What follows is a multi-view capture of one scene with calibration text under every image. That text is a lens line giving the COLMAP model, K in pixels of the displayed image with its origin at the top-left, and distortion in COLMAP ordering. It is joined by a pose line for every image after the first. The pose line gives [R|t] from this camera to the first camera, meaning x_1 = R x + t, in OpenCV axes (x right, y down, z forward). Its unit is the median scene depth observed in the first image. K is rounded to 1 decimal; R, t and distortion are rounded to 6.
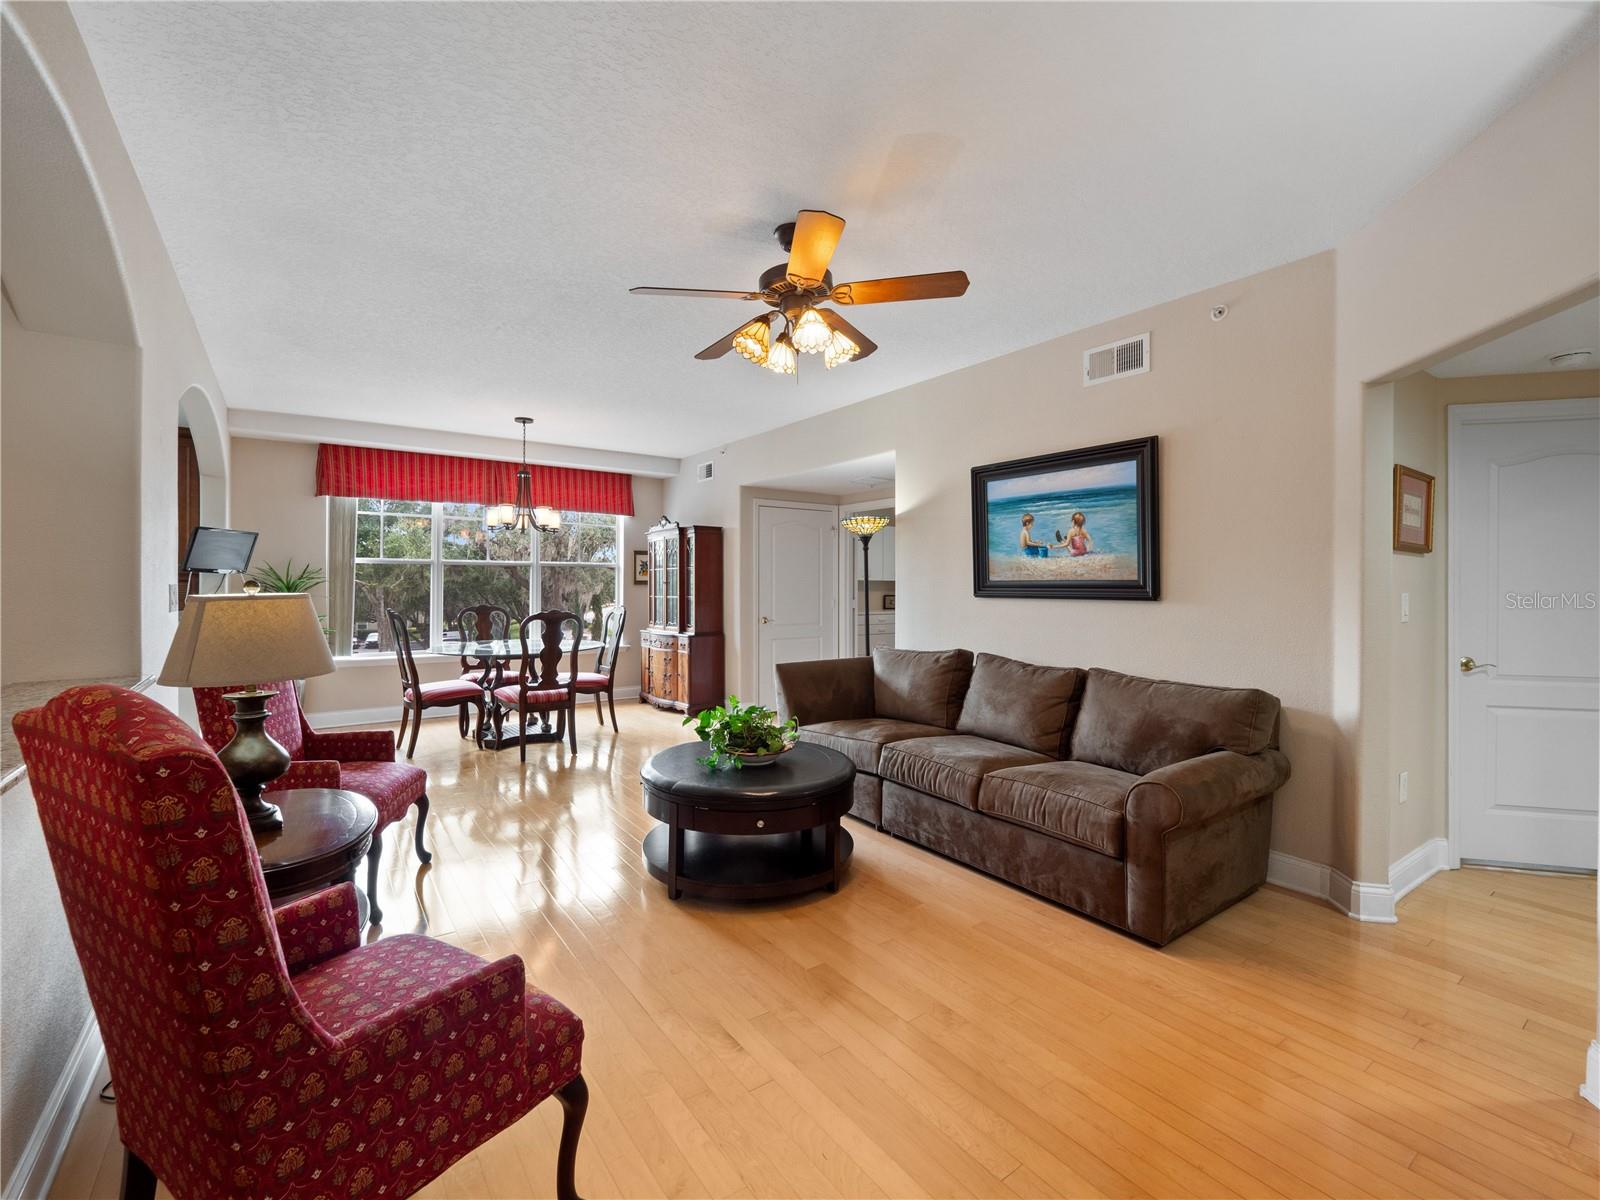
lens RADIAL K [[683.4, 0, 790.3], [0, 683.4, 584.3], [0, 0, 1]] dist [0.001152, -0.000887]
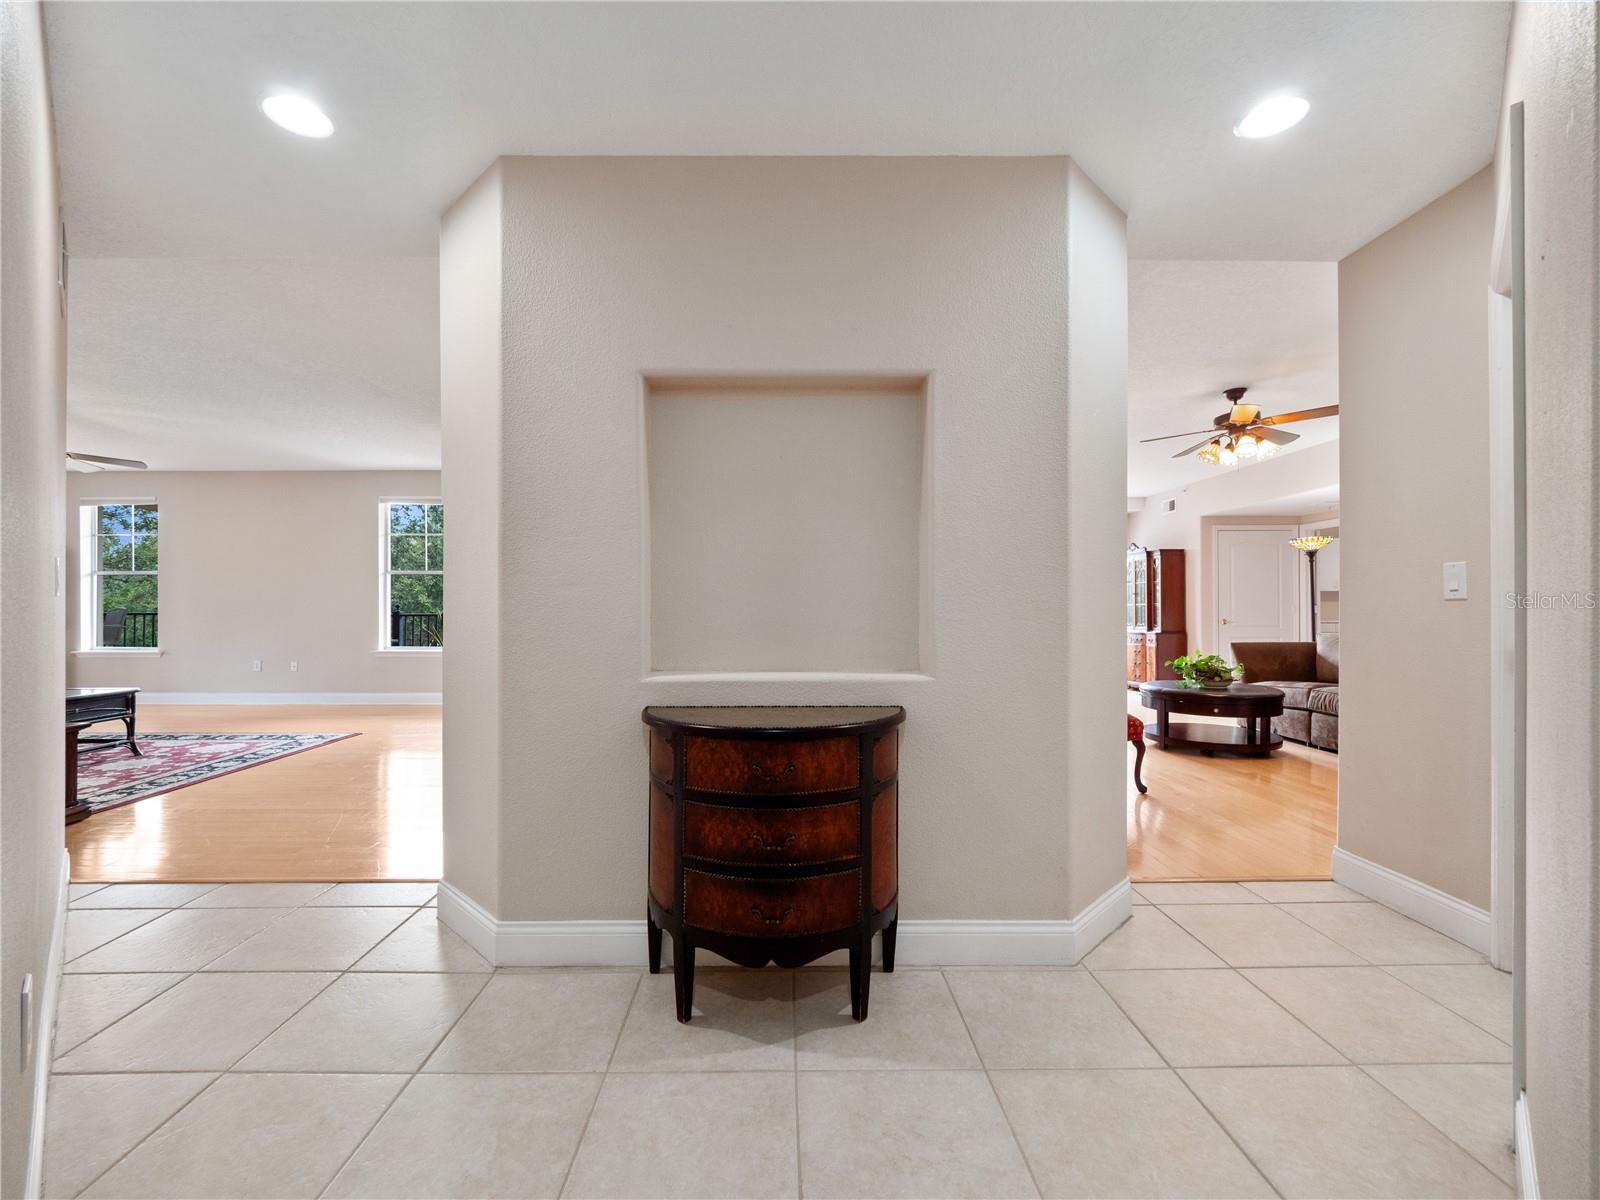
lens RADIAL K [[683.4, 0, 793.7], [0, 683.4, 612.3], [0, 0, 1]] dist [0.001152, -0.000887]
pose [[0.821240, -0.002823, -0.570576, 0.042832], [0.004714, 0.999987, 0.001838, 0.041606], [0.570563, -0.004198, 0.821243, -0.679133]]
